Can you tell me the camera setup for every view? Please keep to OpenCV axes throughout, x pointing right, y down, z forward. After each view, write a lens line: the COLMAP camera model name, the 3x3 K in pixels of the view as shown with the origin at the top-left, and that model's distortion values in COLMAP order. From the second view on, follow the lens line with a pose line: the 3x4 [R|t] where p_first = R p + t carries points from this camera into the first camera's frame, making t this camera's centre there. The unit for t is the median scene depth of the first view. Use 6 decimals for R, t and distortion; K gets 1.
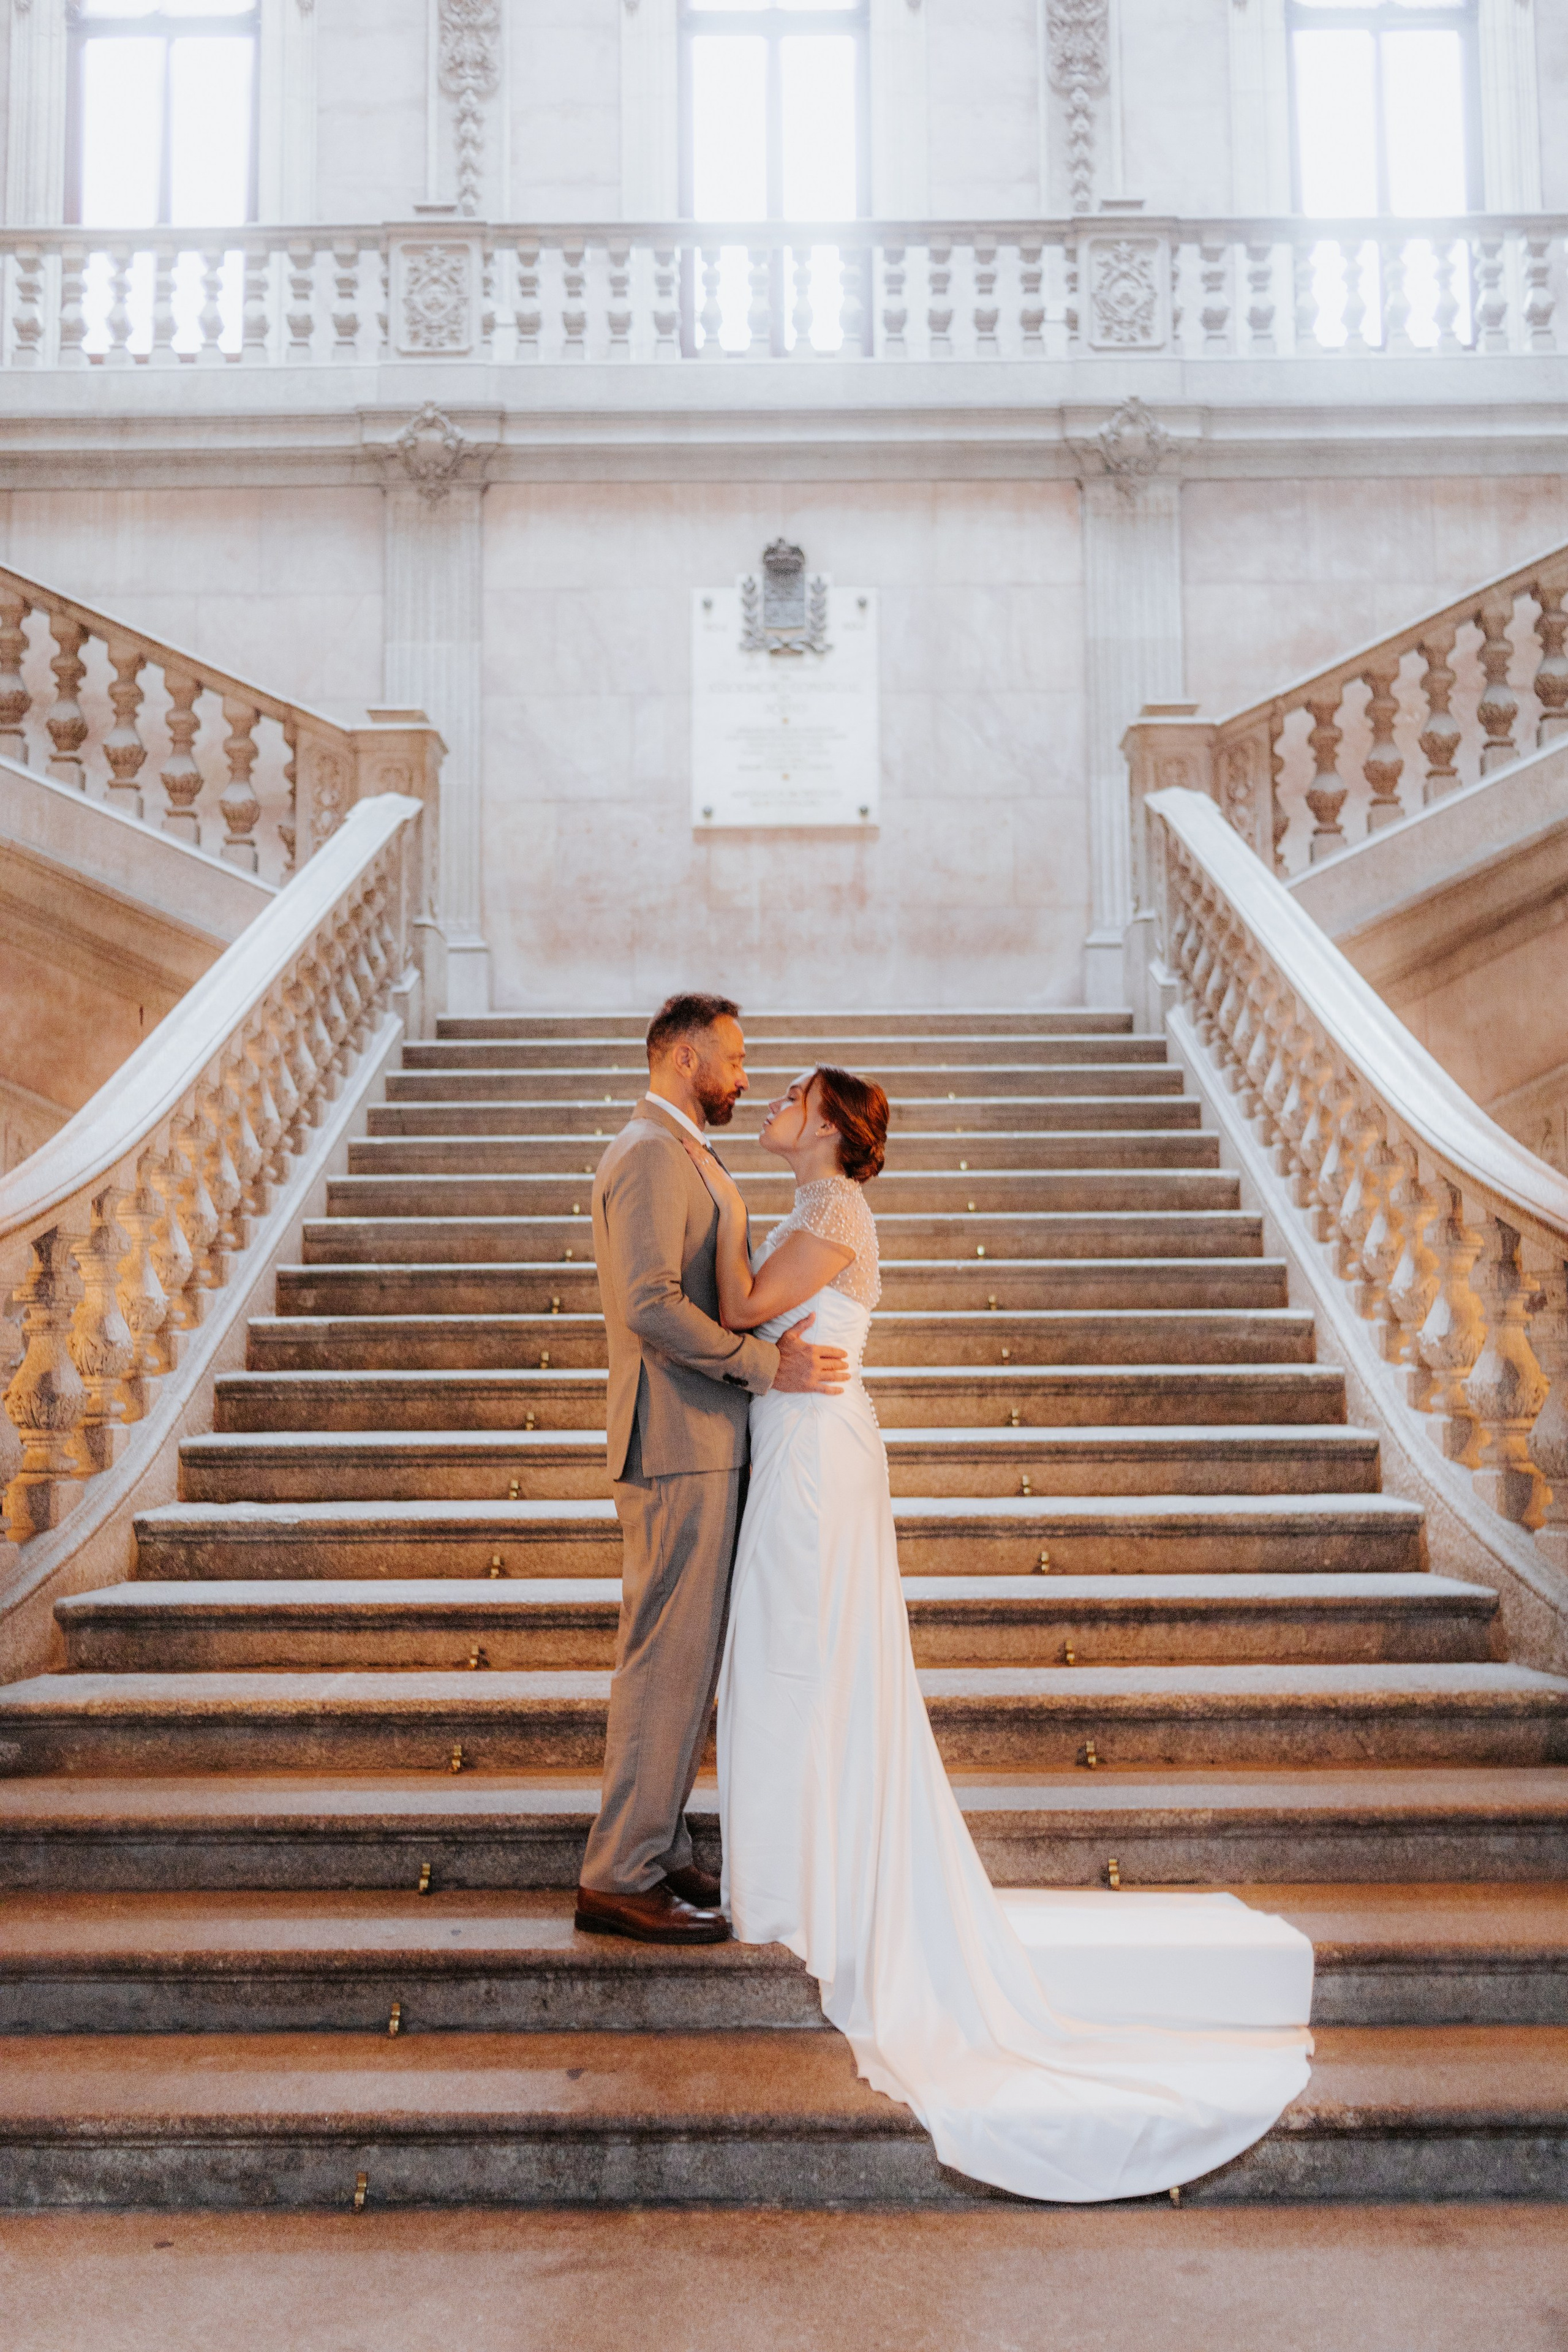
lens RADIAL K [[2259.1, 0, 801.1], [0, 2259.1, 1166.1], [0, 0, 1]] dist [-0.001520, 0.000000]
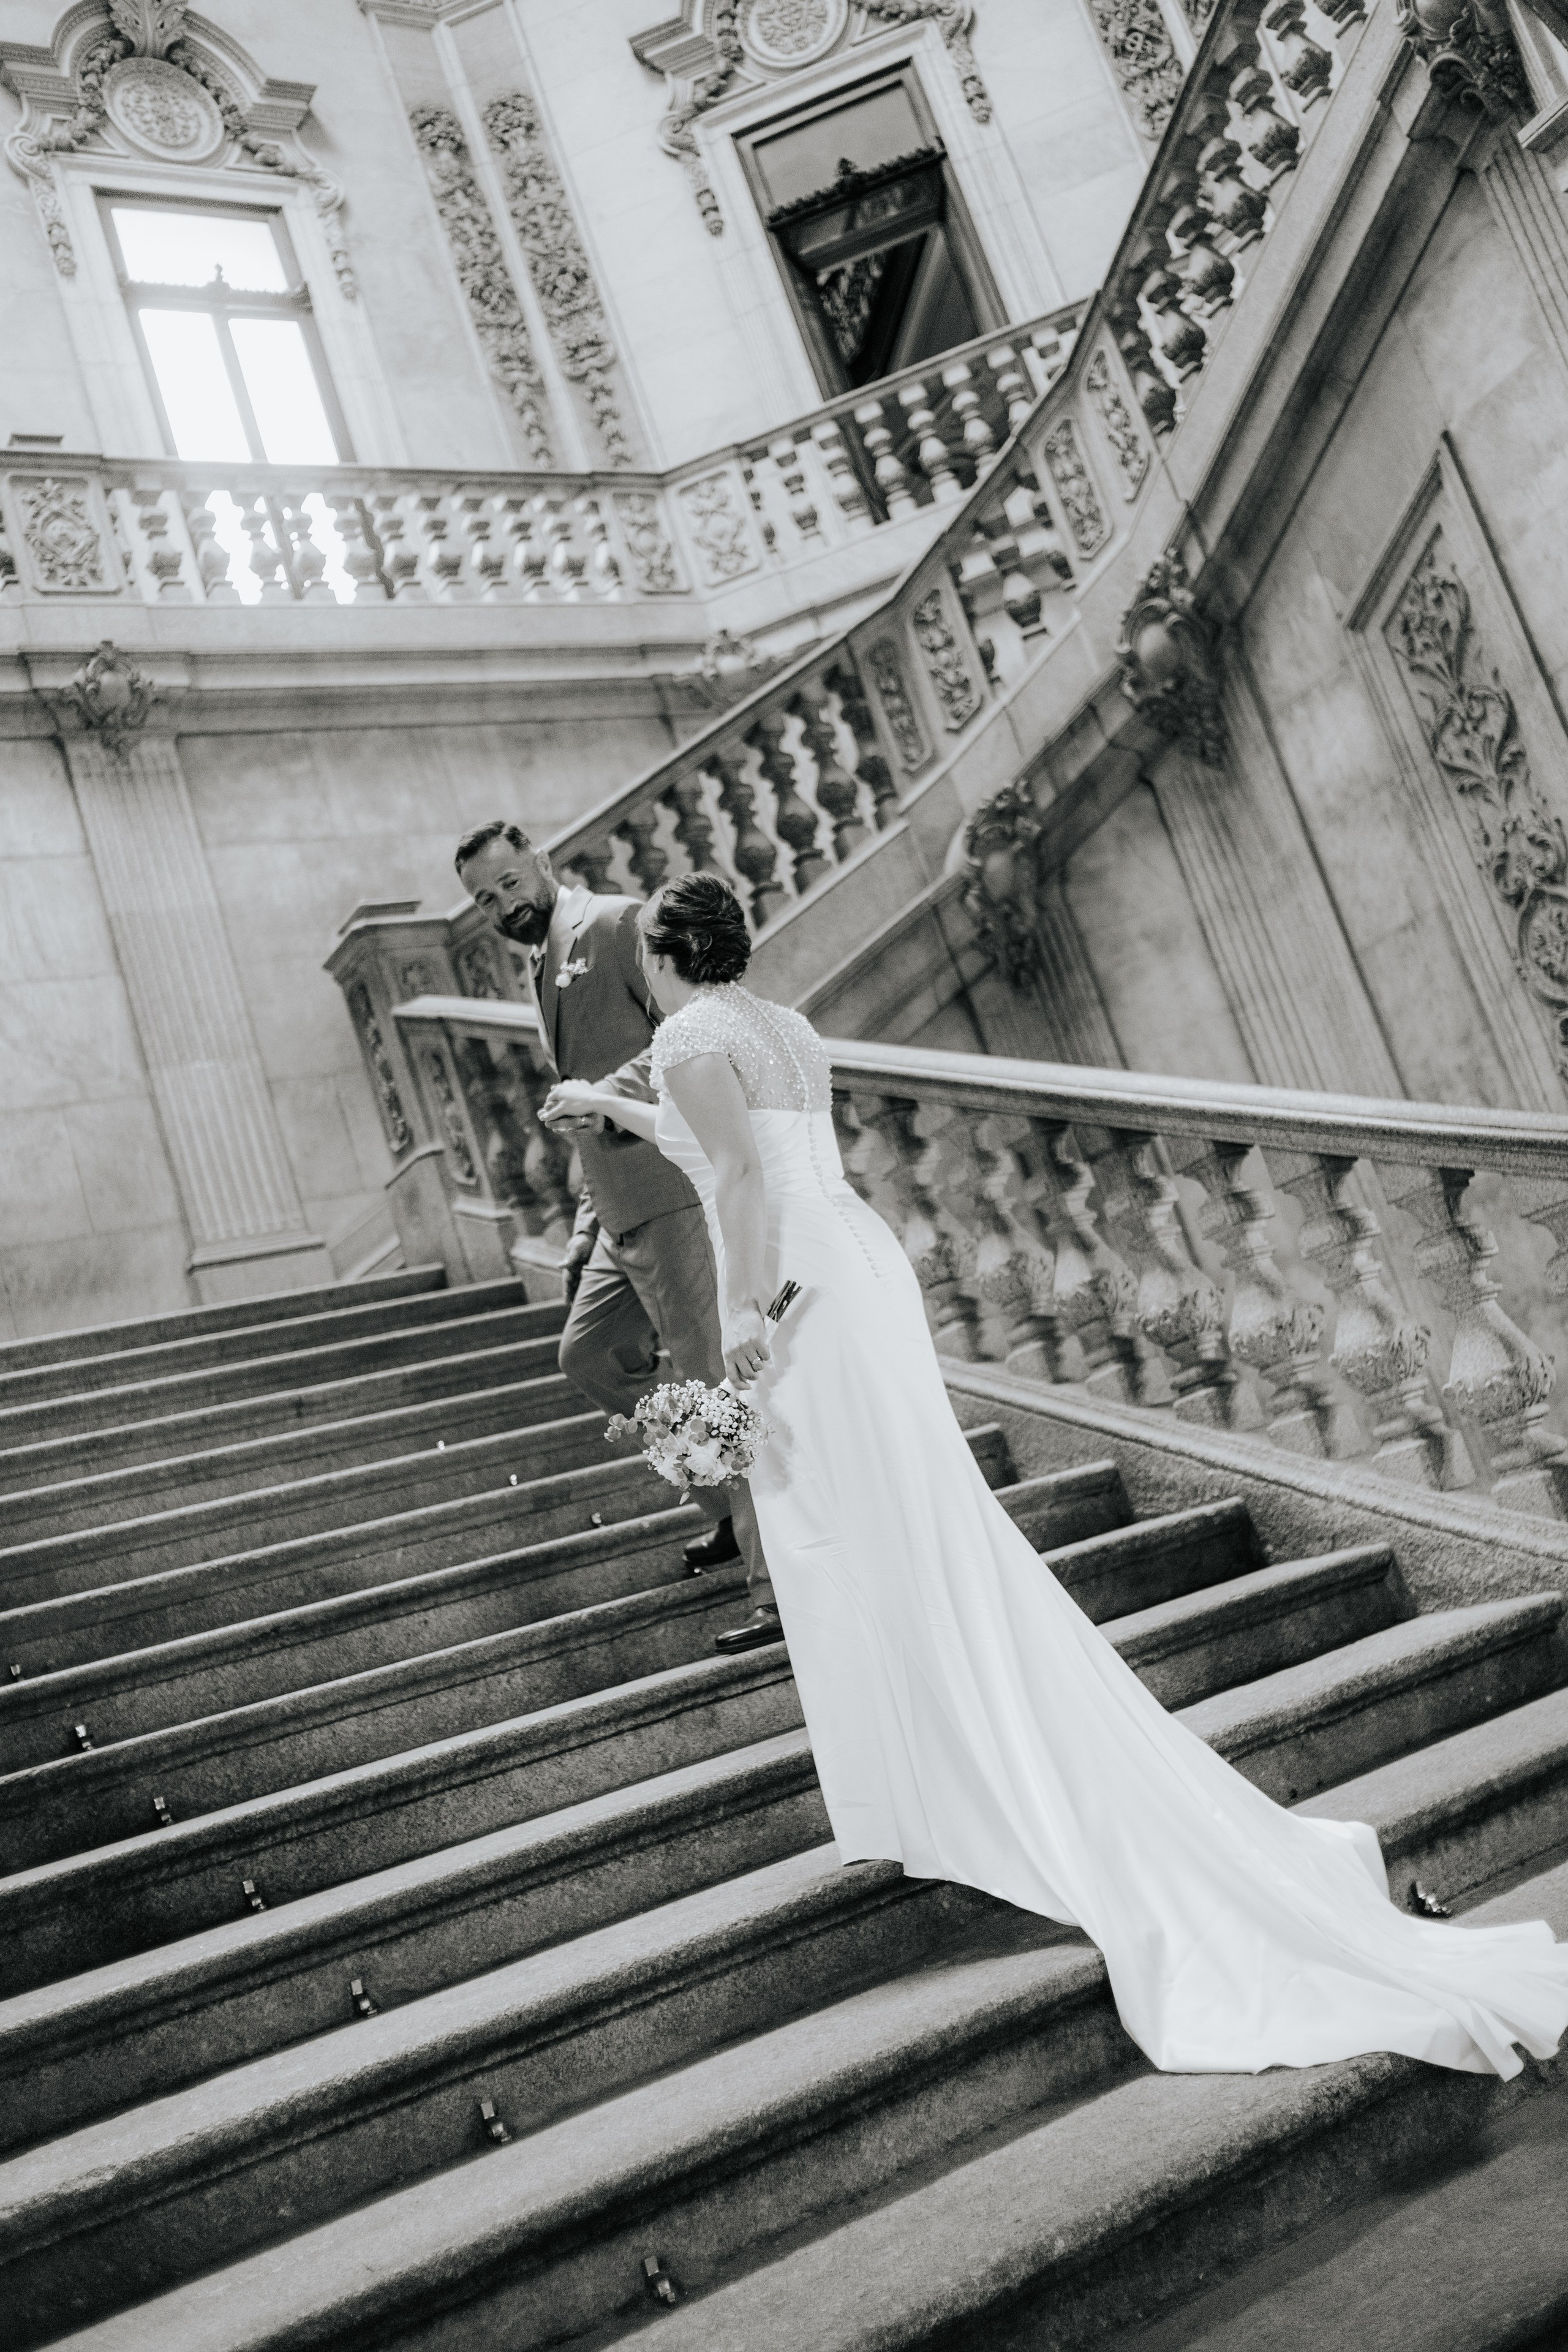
lens RADIAL K [[2259.1, 0, 774.7], [0, 2259.1, 1172.5], [0, 0, 1]] dist [-0.001520, 0.000000]
pose [[0.815640, -0.132004, 0.563299, -0.197580], [0.241009, 0.962648, -0.123387, 0.025596], [-0.525971, 0.236399, 0.816988, 0.273418]]
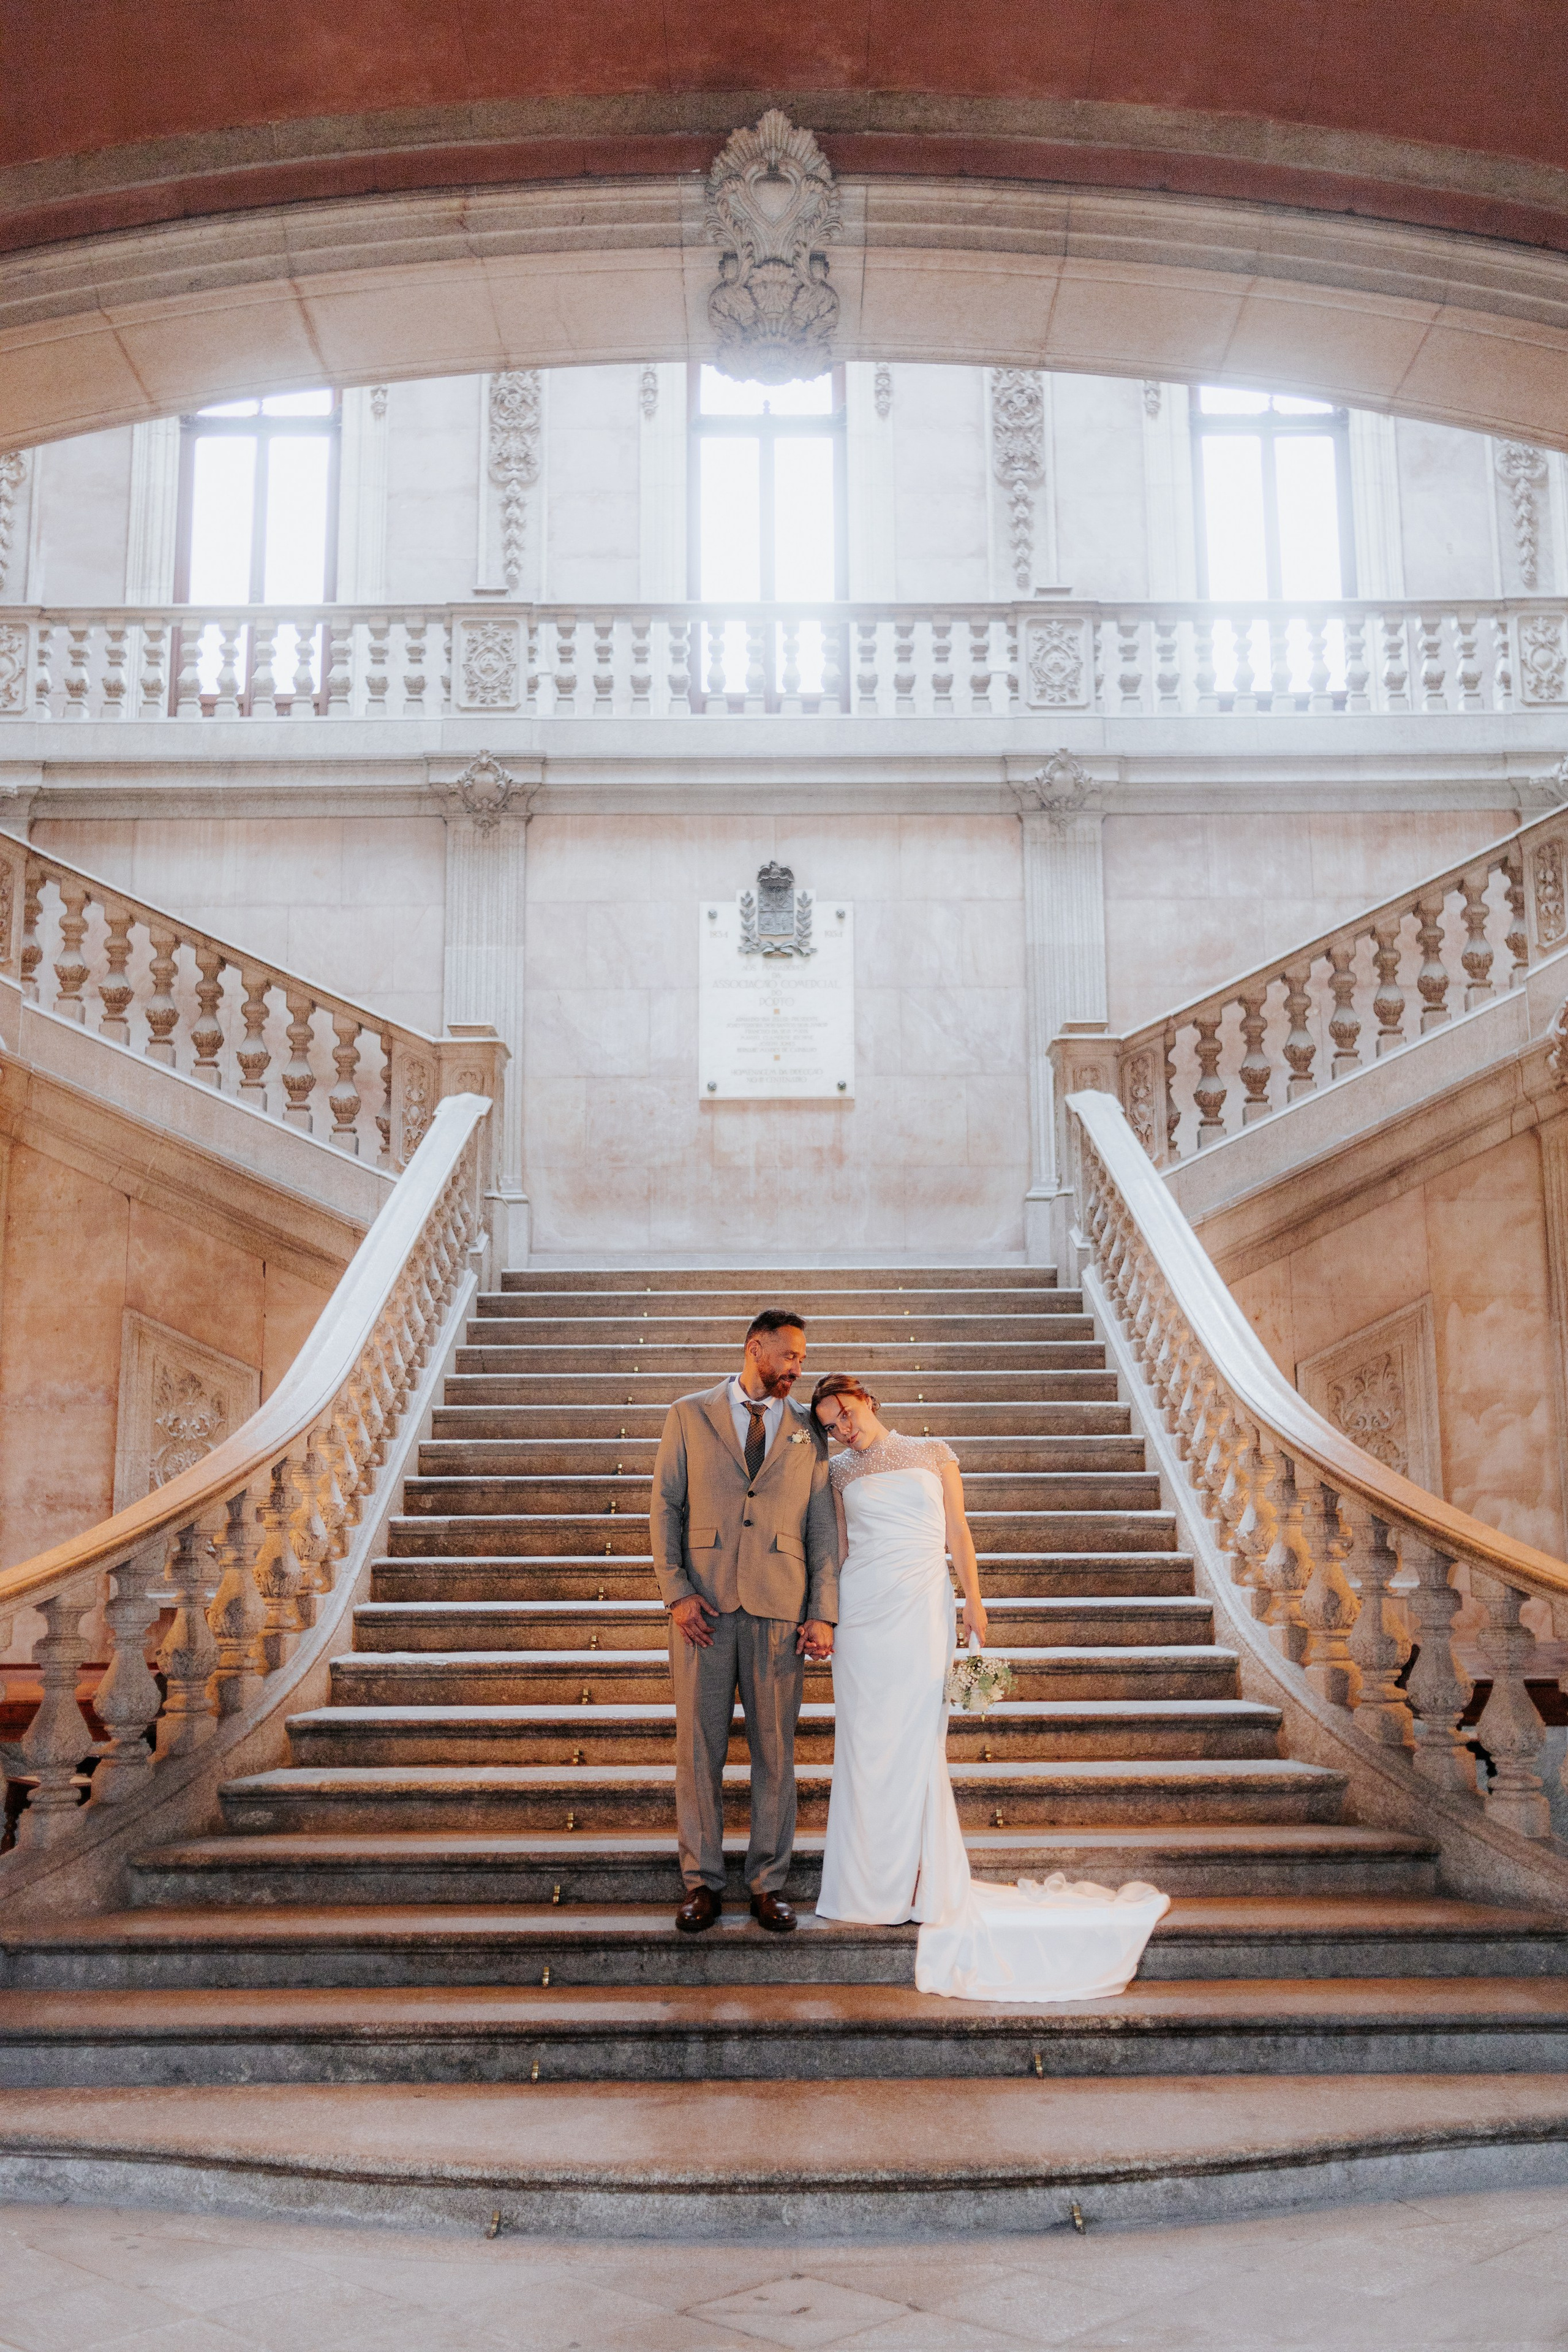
lens RADIAL K [[2259.1, 0, 800.7], [0, 2259.1, 1167.9], [0, 0, 1]] dist [-0.001520, 0.000000]
pose [[0.999939, 0.001879, 0.010898, -0.009214], [-0.001004, 0.996810, -0.079806, -0.022527], [-0.011013, 0.079791, 0.996751, -0.248413]]
